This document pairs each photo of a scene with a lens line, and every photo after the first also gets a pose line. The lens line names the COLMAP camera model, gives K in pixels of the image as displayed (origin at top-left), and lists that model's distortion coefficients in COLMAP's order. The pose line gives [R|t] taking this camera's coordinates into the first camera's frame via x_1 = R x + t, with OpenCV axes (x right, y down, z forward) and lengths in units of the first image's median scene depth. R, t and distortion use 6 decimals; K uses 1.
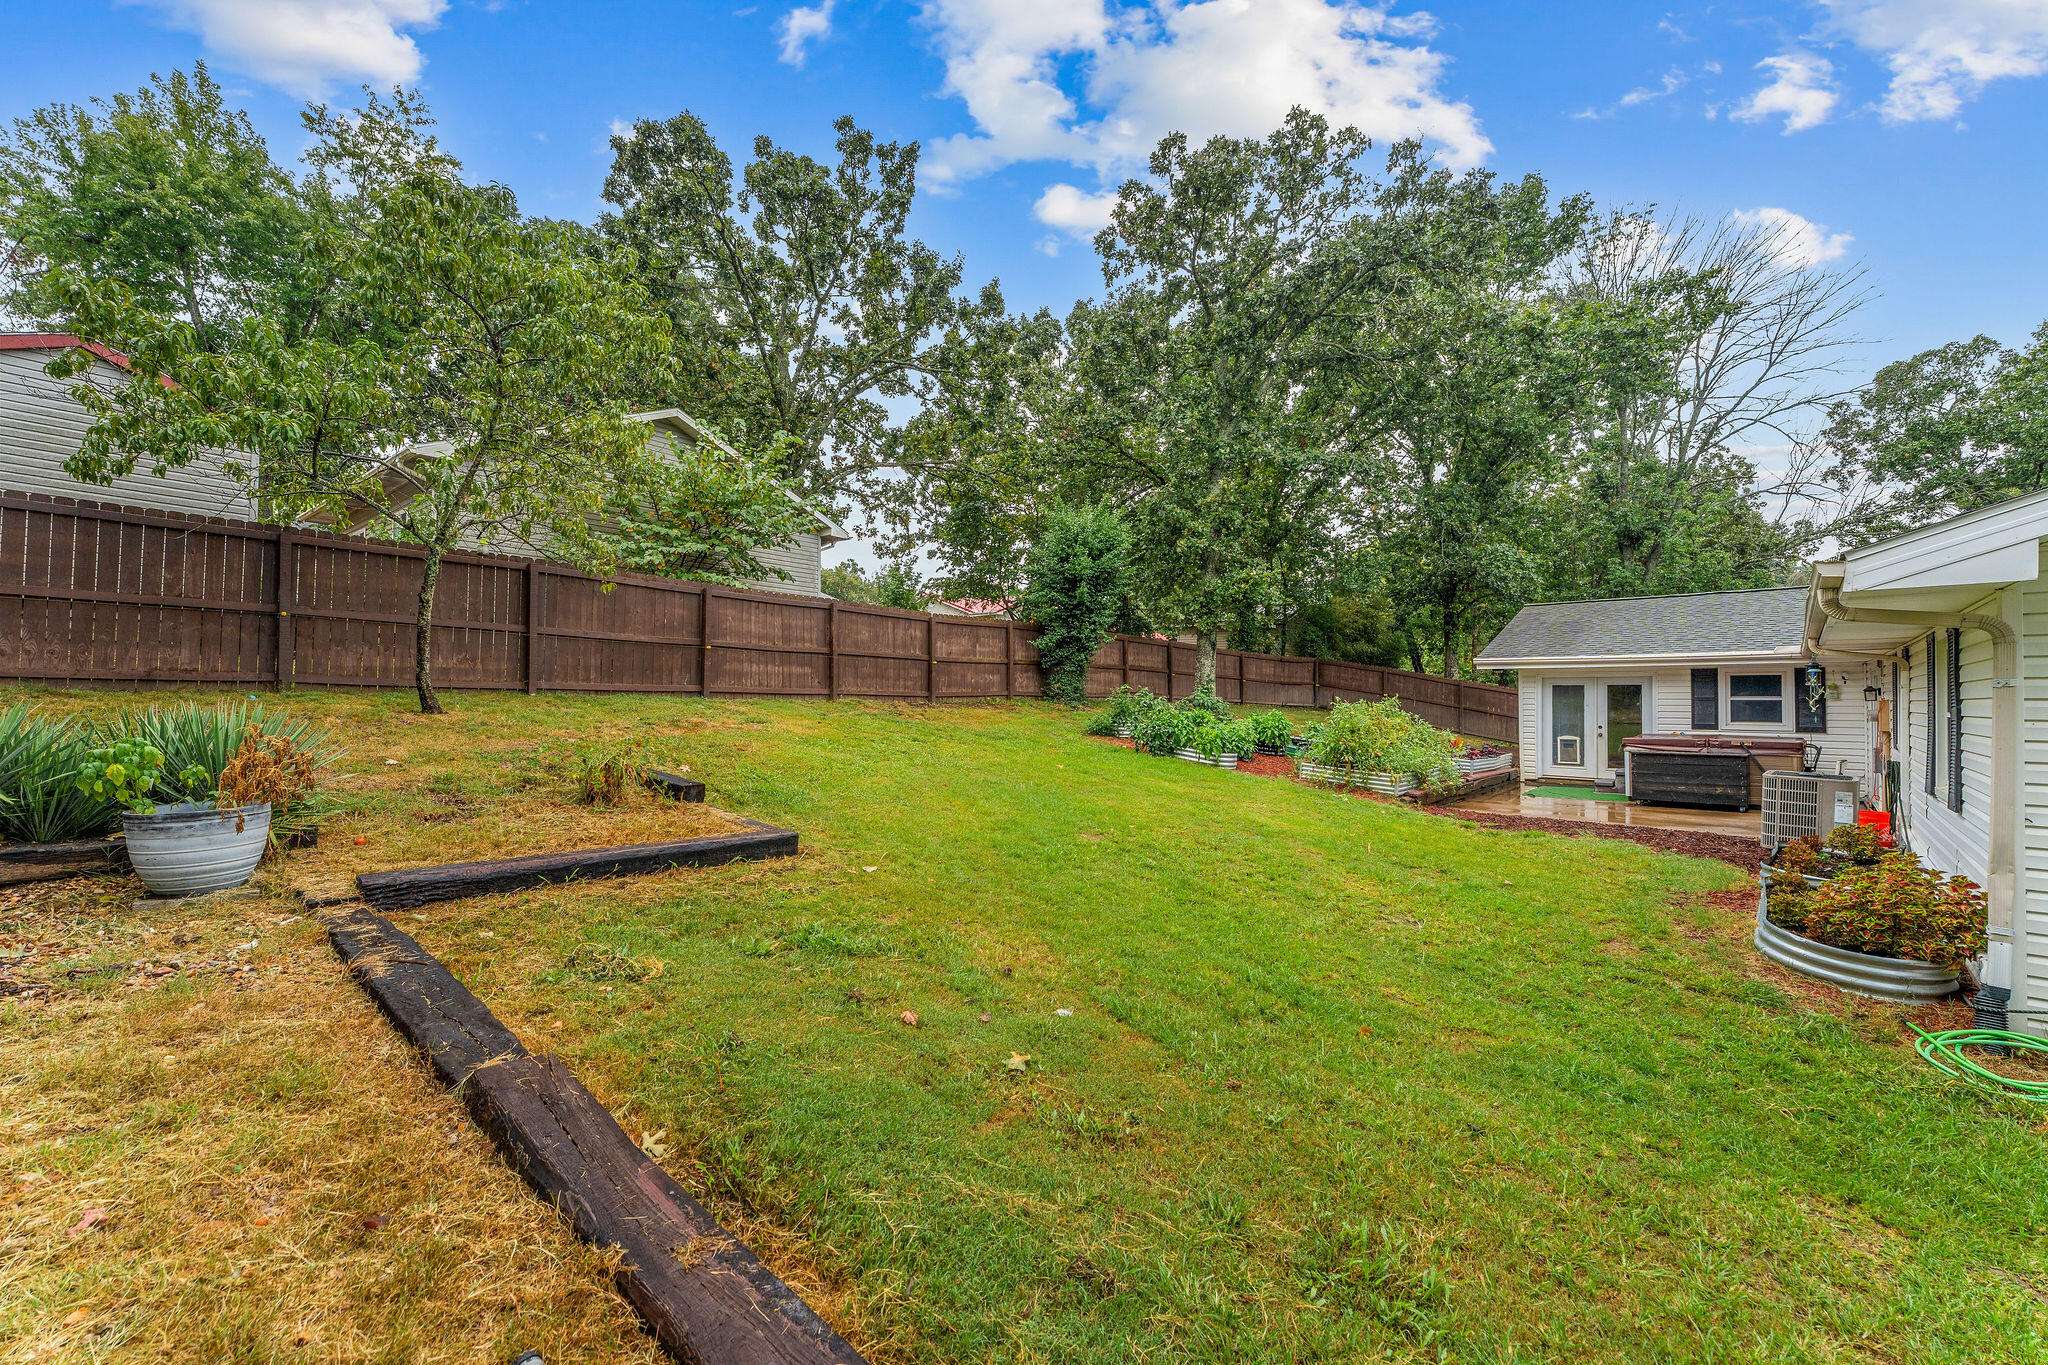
lens RADIAL K [[813.1, 0, 1014.0], [0, 813.1, 687.5], [0, 0, 1]] dist [-0.001038, -0.000151]
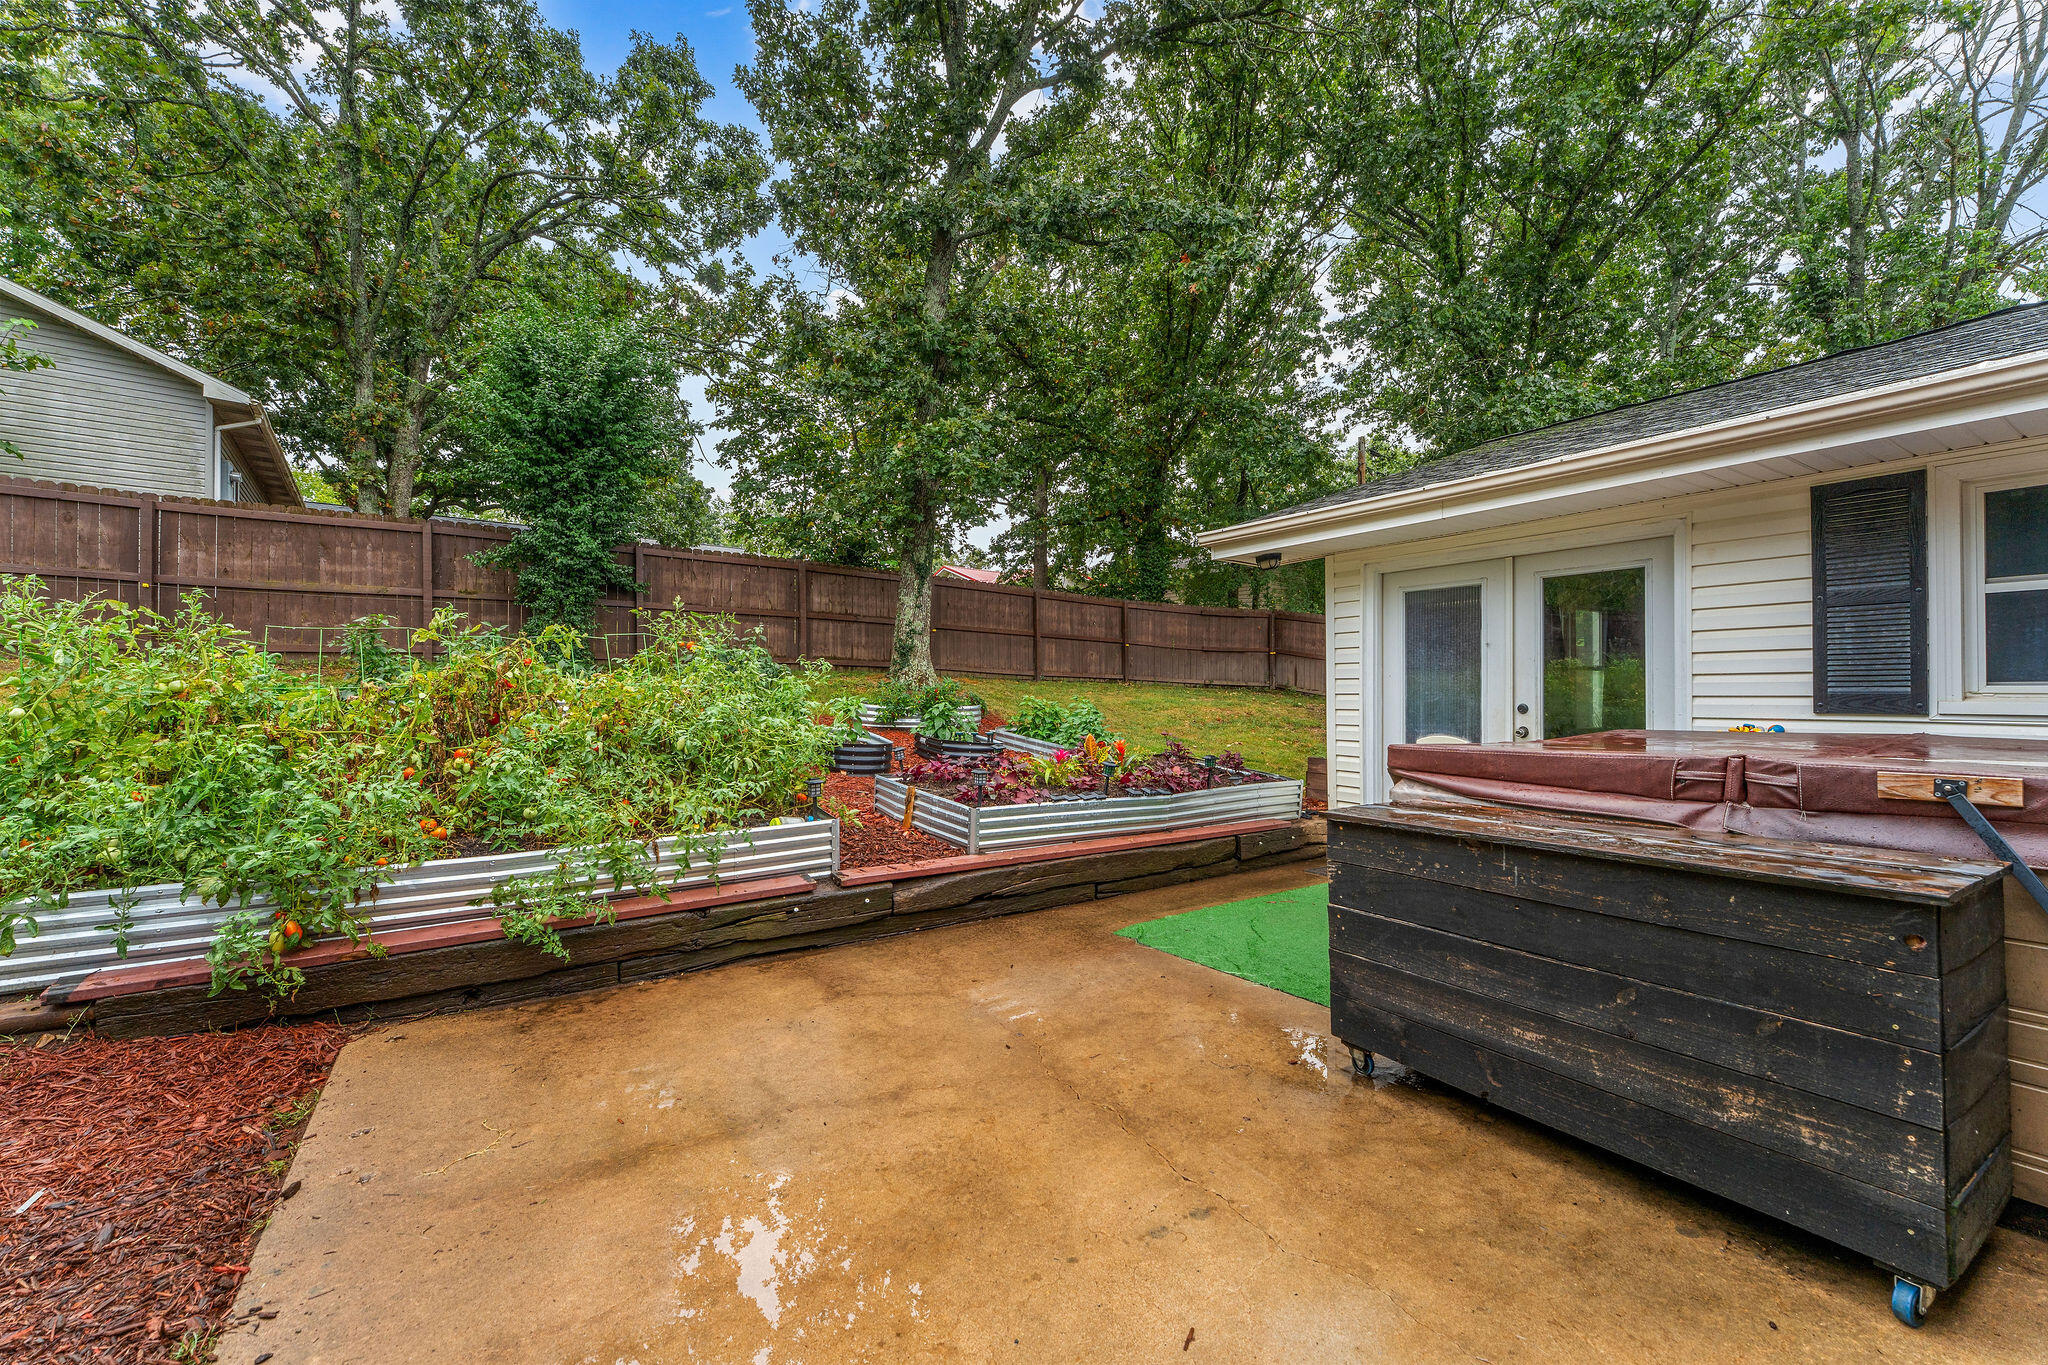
lens RADIAL K [[813.1, 0, 1014.0], [0, 813.1, 687.5], [0, 0, 1]] dist [-0.001038, -0.000151]
pose [[0.974812, -0.004122, -0.222992, 0.642024], [0.005464, 0.999970, 0.005404, 0.039887], [0.222963, -0.006487, 0.974805, 0.686640]]
